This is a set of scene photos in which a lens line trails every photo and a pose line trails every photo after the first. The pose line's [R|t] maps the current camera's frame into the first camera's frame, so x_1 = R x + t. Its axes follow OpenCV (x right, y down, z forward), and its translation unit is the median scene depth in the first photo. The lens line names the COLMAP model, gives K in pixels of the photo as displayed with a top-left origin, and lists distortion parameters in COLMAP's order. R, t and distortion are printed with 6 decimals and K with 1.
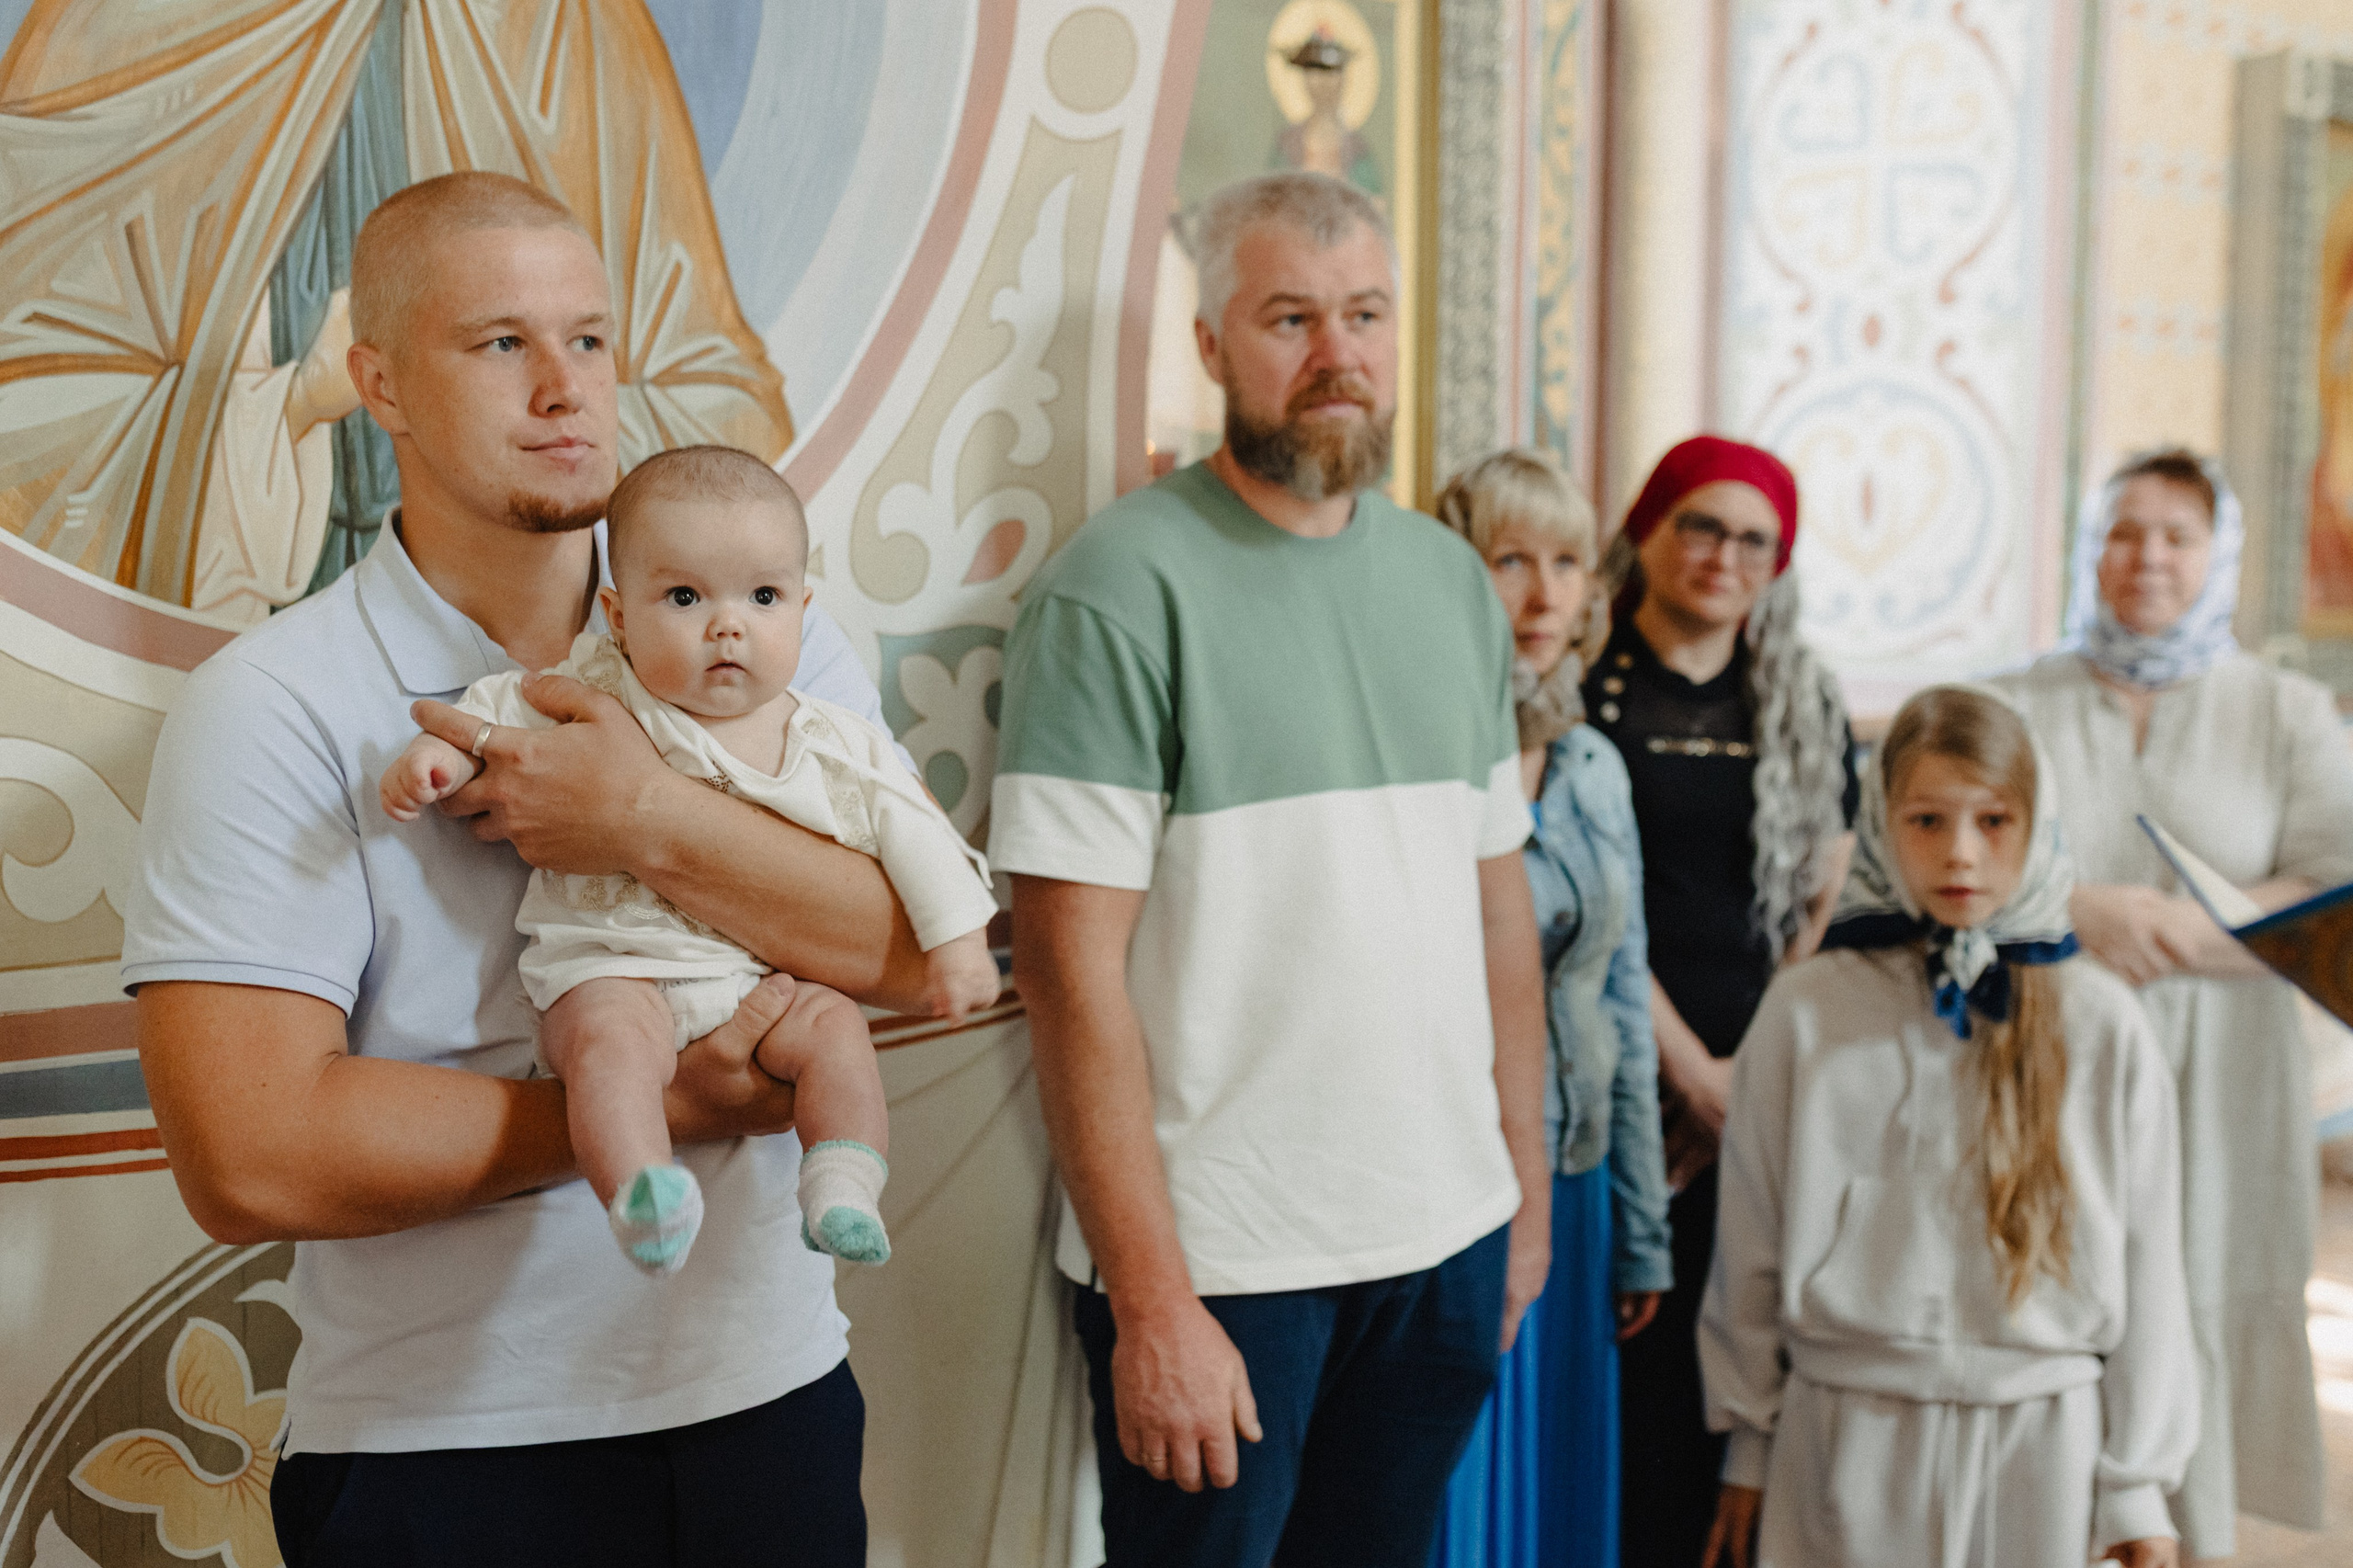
lens RADIAL K [[2381.2, 0, 1170.2], [0, 2381.2, 740.2], [0, 0, 1]] dist [-0.002423, -0.006184]
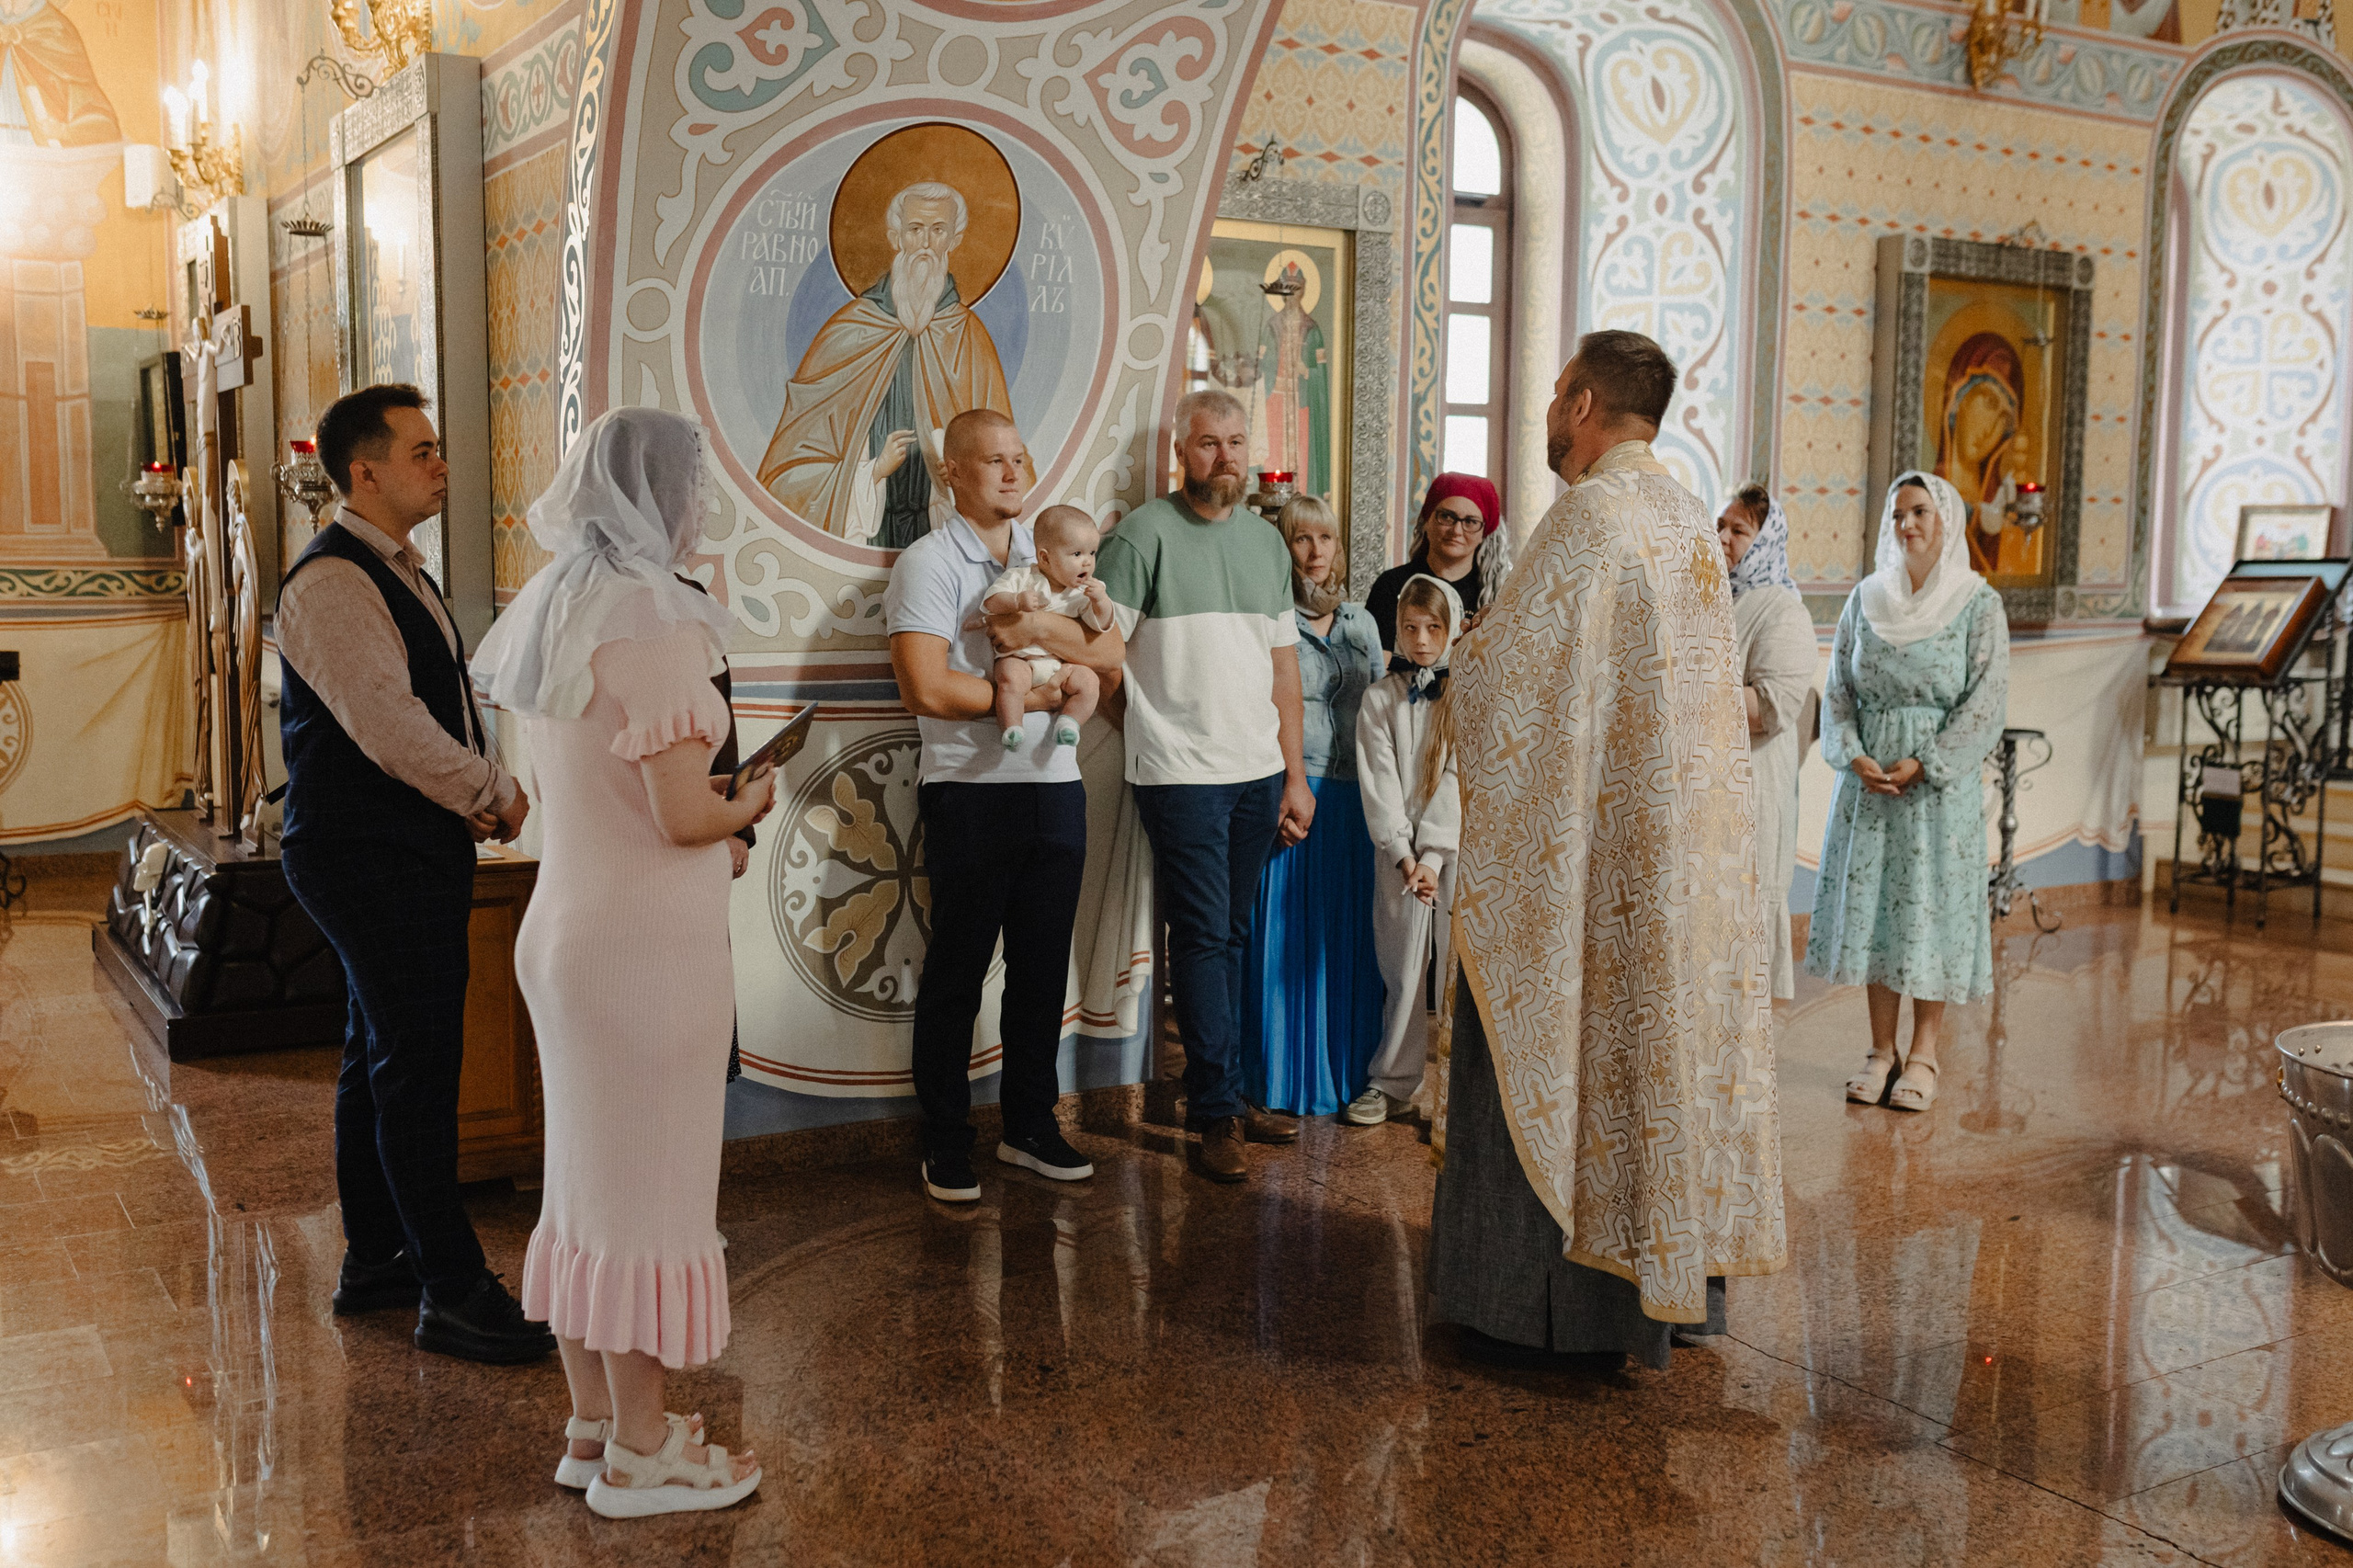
lens RADIAL K [[2242.6, 0, 1176.6], [0, 2242.6, 742.4], [0, 0, 1]] dist [0.021417, -0.005740]
pose [[0.997134, 0.011455, -0.074789, 0.189037], [-0.010736, 0.999892, 0.010015, 0.138639], [0.074896, -0.009184, 0.997149, -1.482610]]
